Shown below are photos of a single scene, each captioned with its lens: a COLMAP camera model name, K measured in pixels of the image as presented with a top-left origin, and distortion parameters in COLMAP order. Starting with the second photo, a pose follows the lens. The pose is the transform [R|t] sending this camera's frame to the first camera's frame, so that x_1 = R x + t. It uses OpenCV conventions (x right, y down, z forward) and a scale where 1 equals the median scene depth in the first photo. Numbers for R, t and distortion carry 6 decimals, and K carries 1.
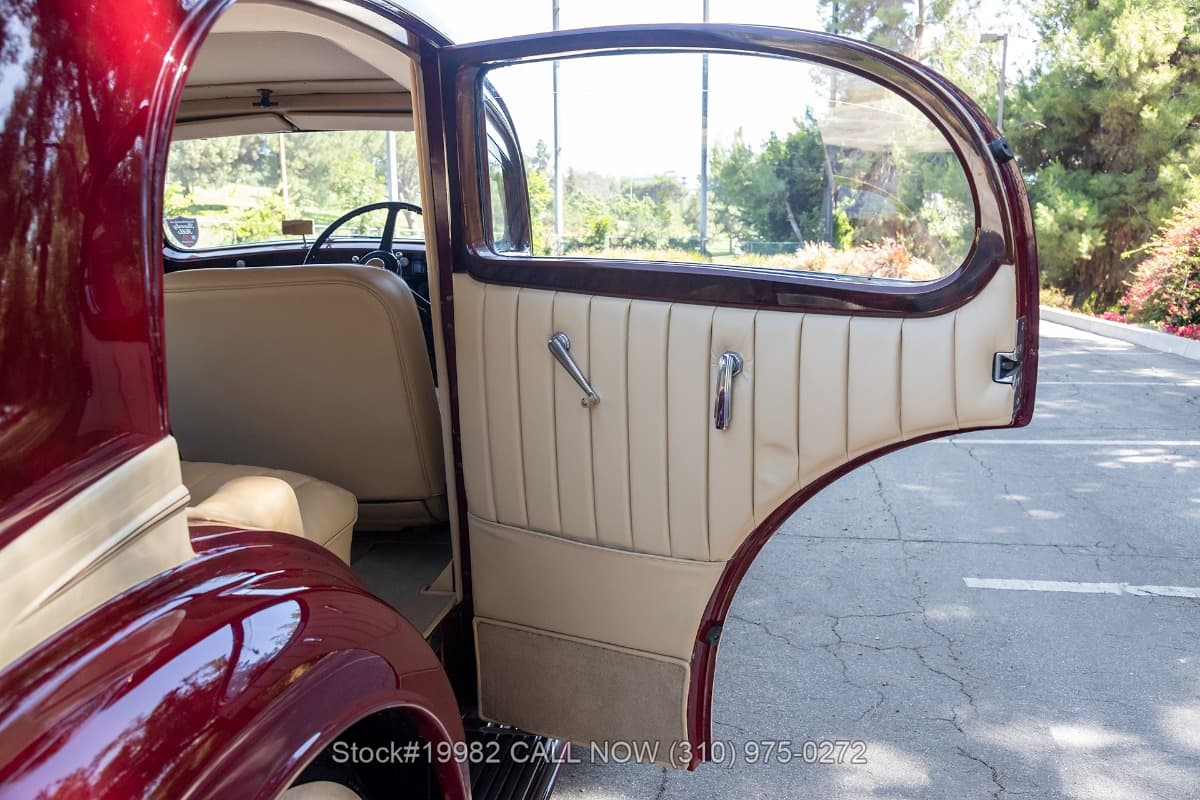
lens RADIAL K [[1408.3, 0, 600.0], [0, 1408.3, 400.0], [0, 0, 1]] dist [0.089265, -0.001477]
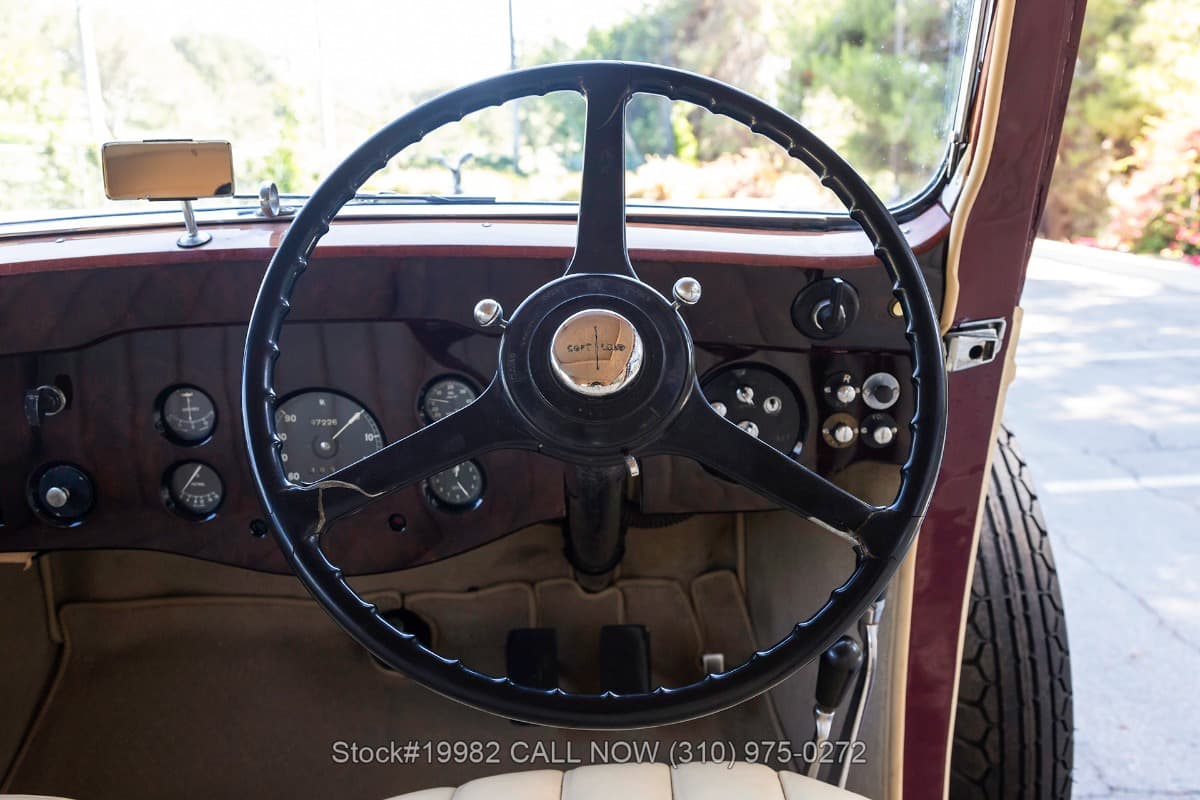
lens RADIAL K [[1408.3, 0, 600.0], [0, 1408.3, 400.0], [0, 0, 1]] dist [0.089265, -0.001477]
pose [[0.975813, -0.056981, 0.211051, -0.068726], [0.044255, 0.996933, 0.064541, -0.032721], [-0.214081, -0.053640, 0.975342, 0.258401]]
